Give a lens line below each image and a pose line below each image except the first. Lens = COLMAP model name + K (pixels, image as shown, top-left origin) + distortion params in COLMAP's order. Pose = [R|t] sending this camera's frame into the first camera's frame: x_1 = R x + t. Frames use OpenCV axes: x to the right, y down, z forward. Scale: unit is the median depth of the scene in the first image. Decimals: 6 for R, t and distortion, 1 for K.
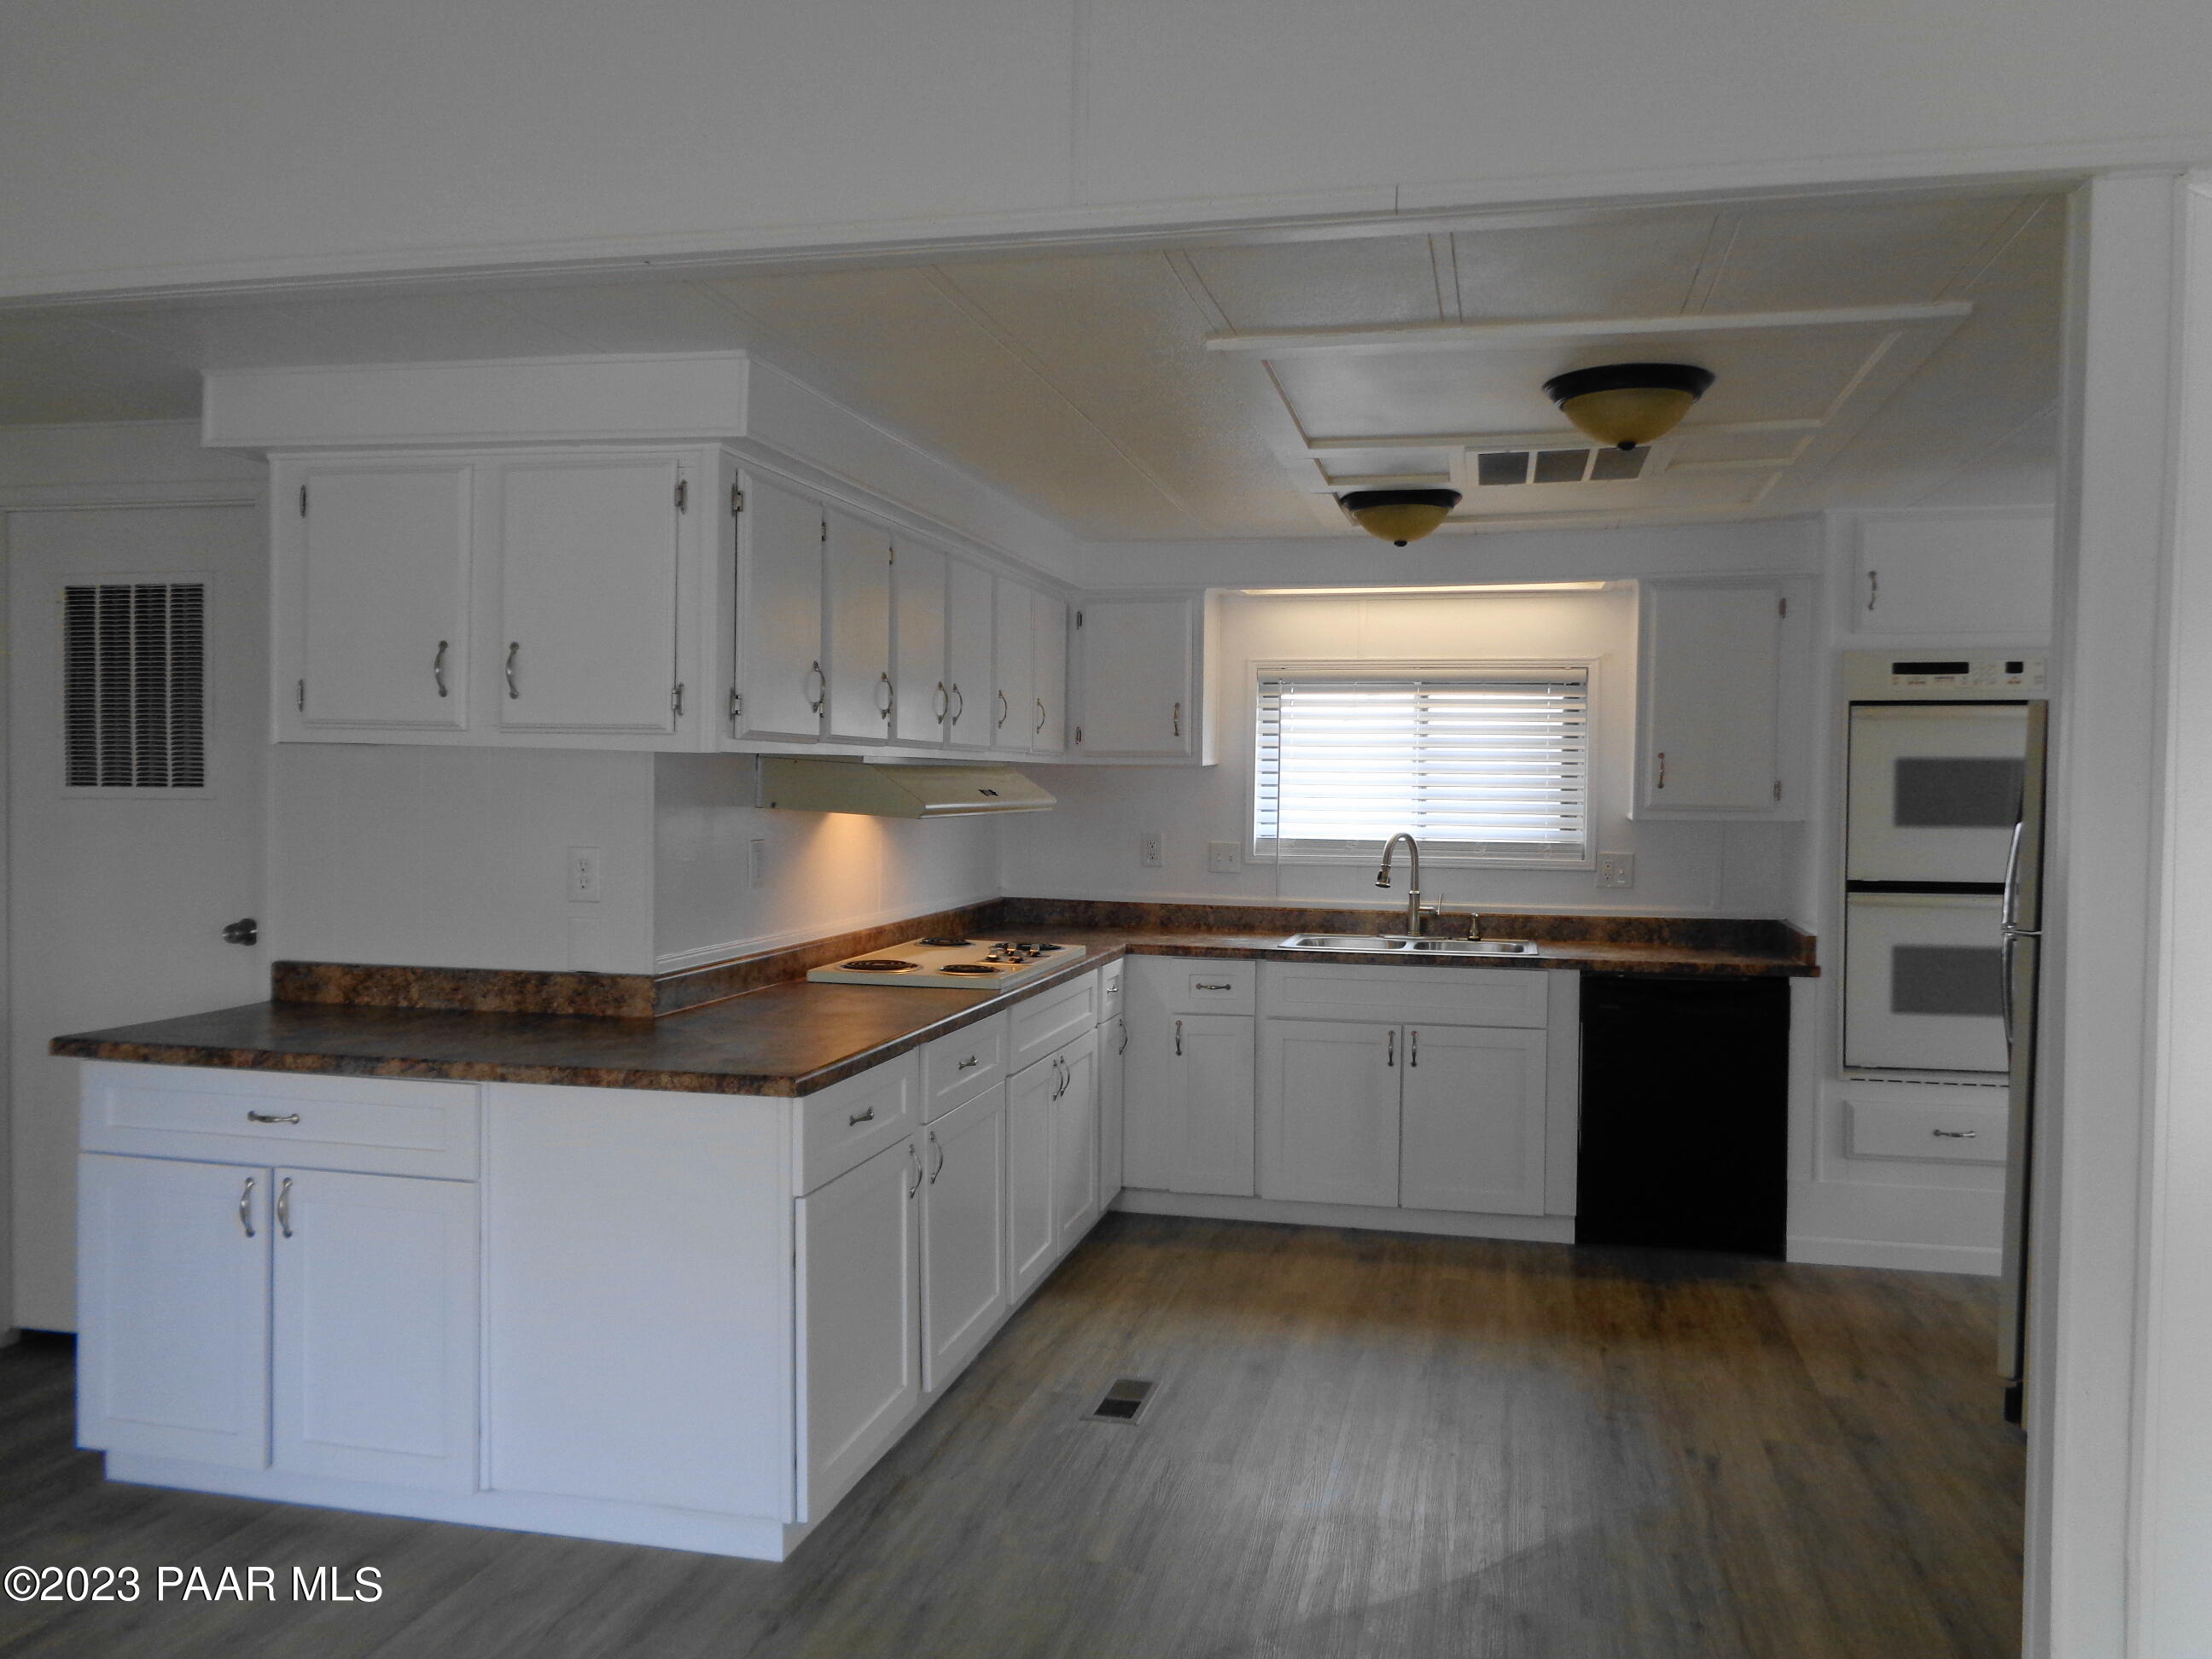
lens RADIAL K [[1655.4, 0, 1118.8], [0, 1655.4, 828.0], [0, 0, 1]] dist [-0.002026, 0.008228]
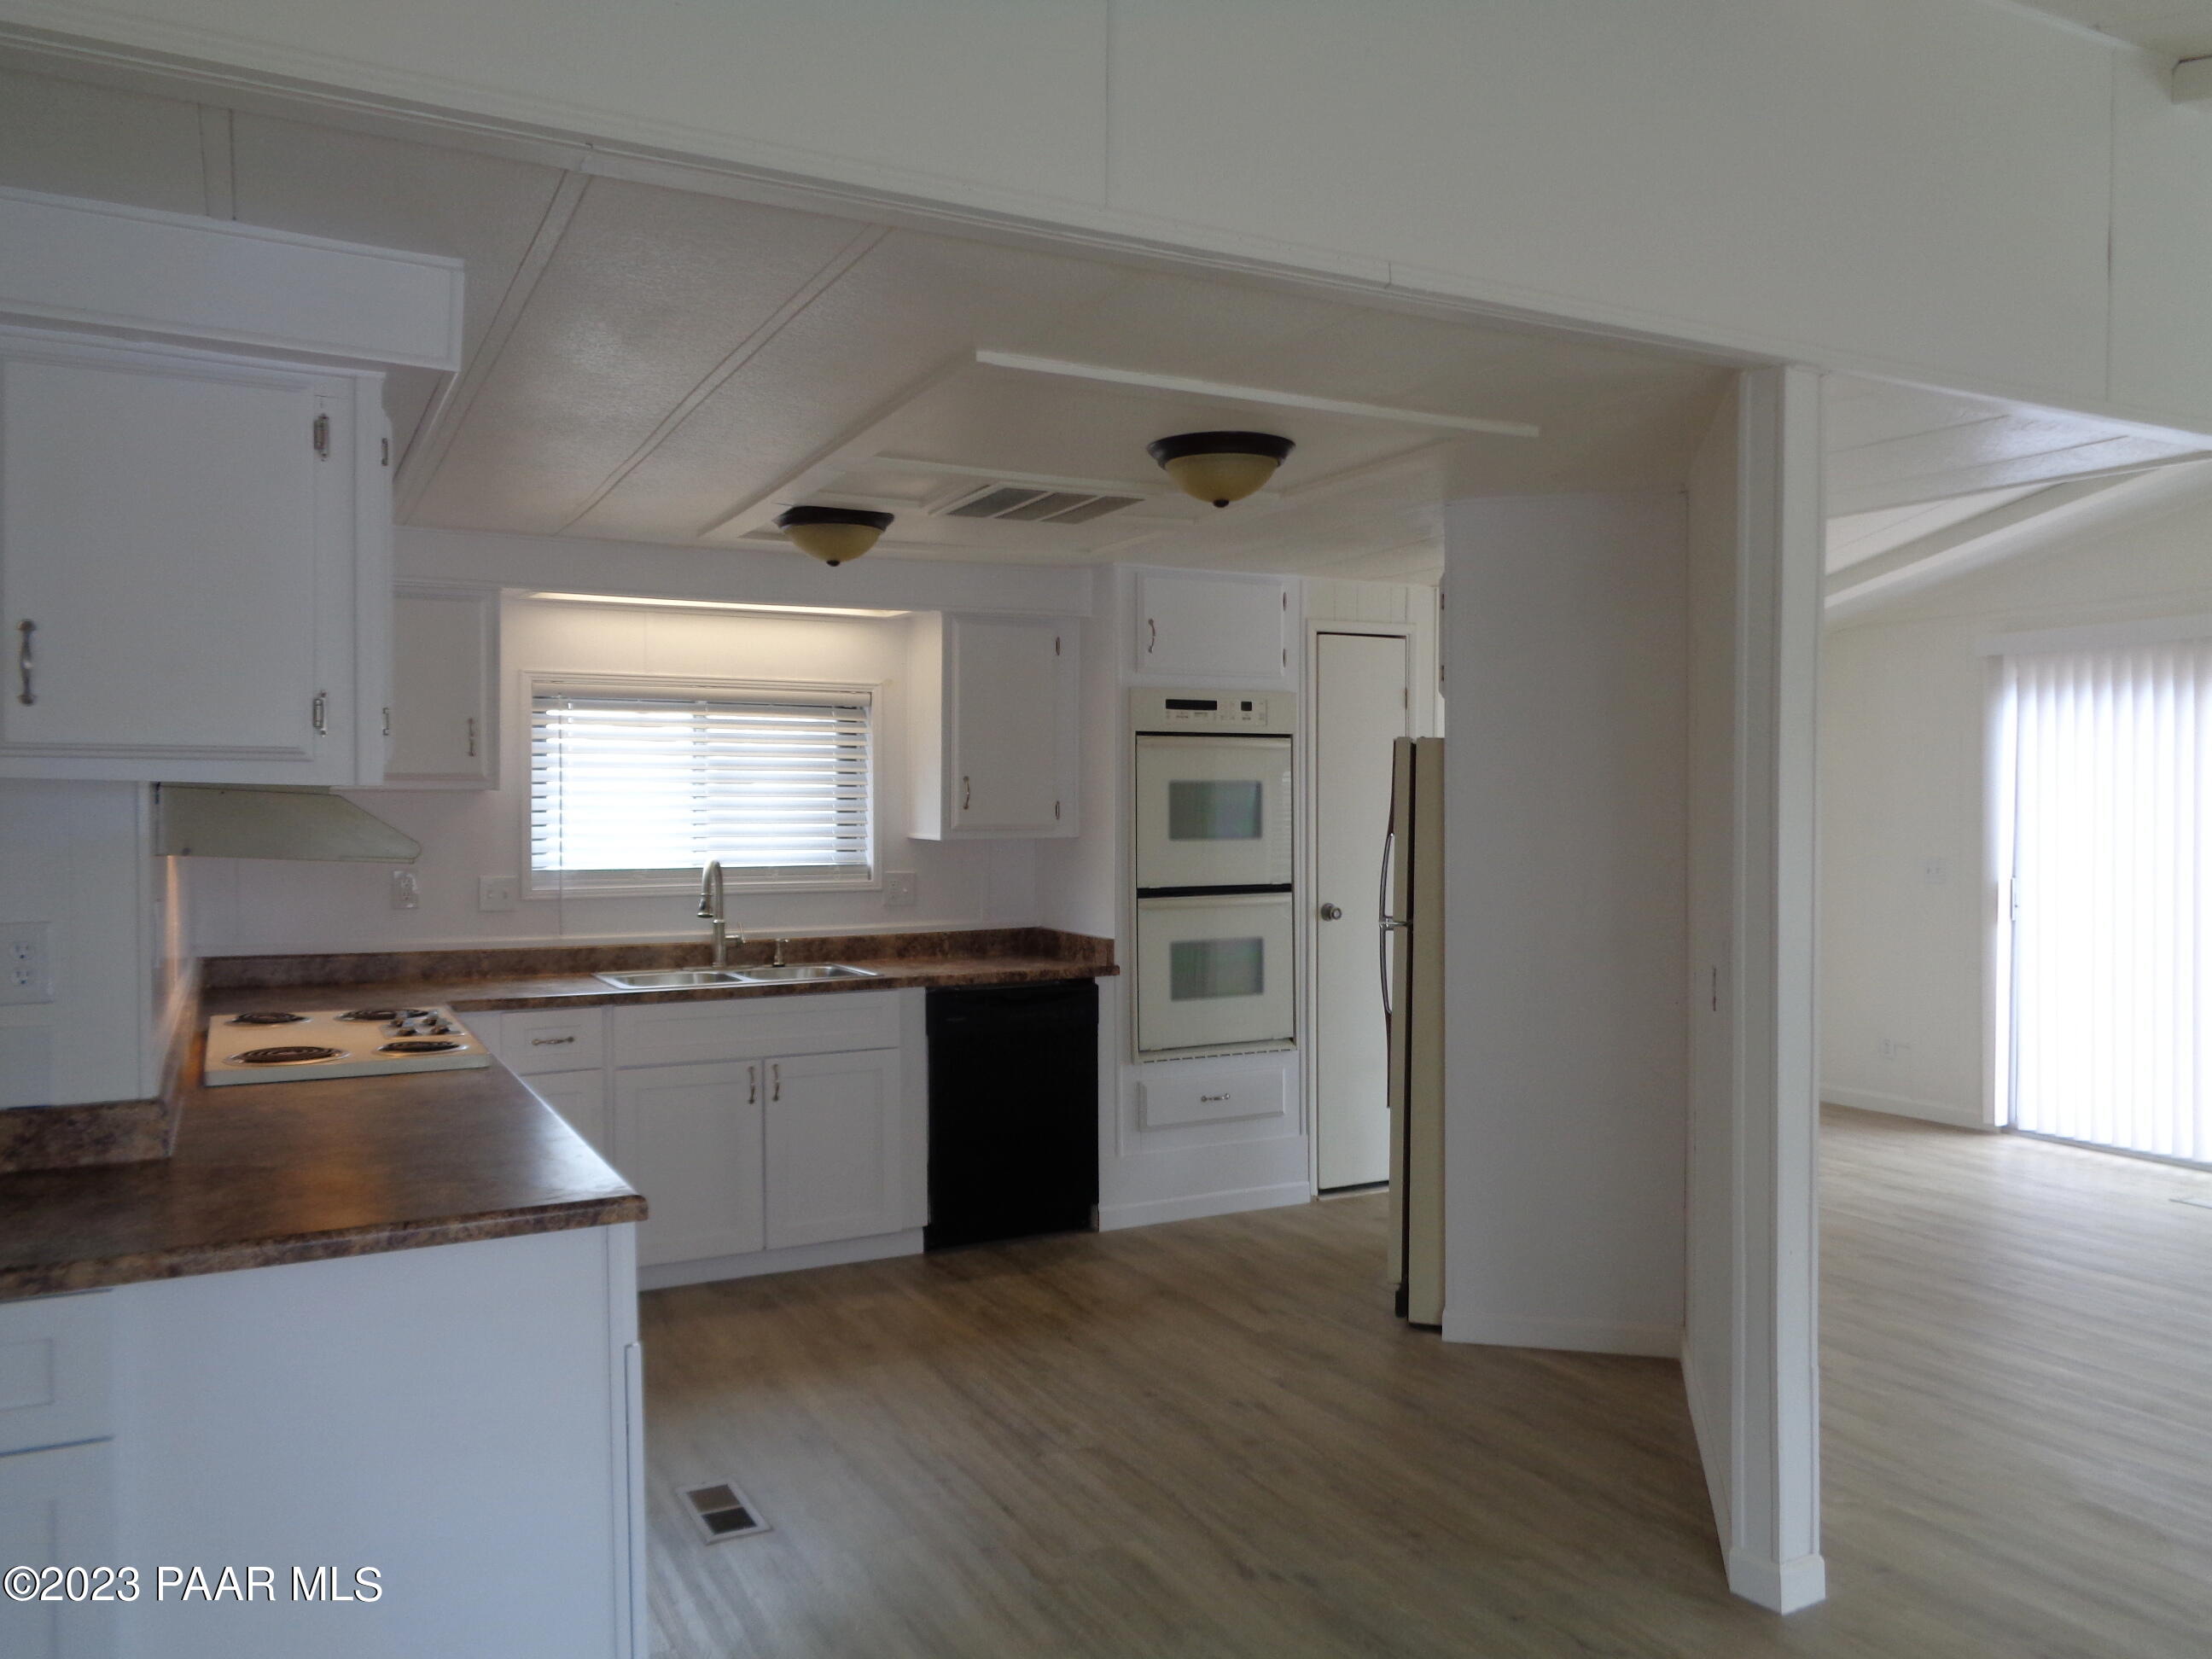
lens RADIAL K [[1655.4, 0, 1119.0], [0, 1655.4, 830.9], [0, 0, 1]] dist [-0.002026, 0.008228]
pose [[0.756981, -0.022315, 0.653056, -0.311852], [0.026281, 0.999648, 0.003694, -0.012393], [-0.652908, 0.014367, 0.757301, 0.141631]]
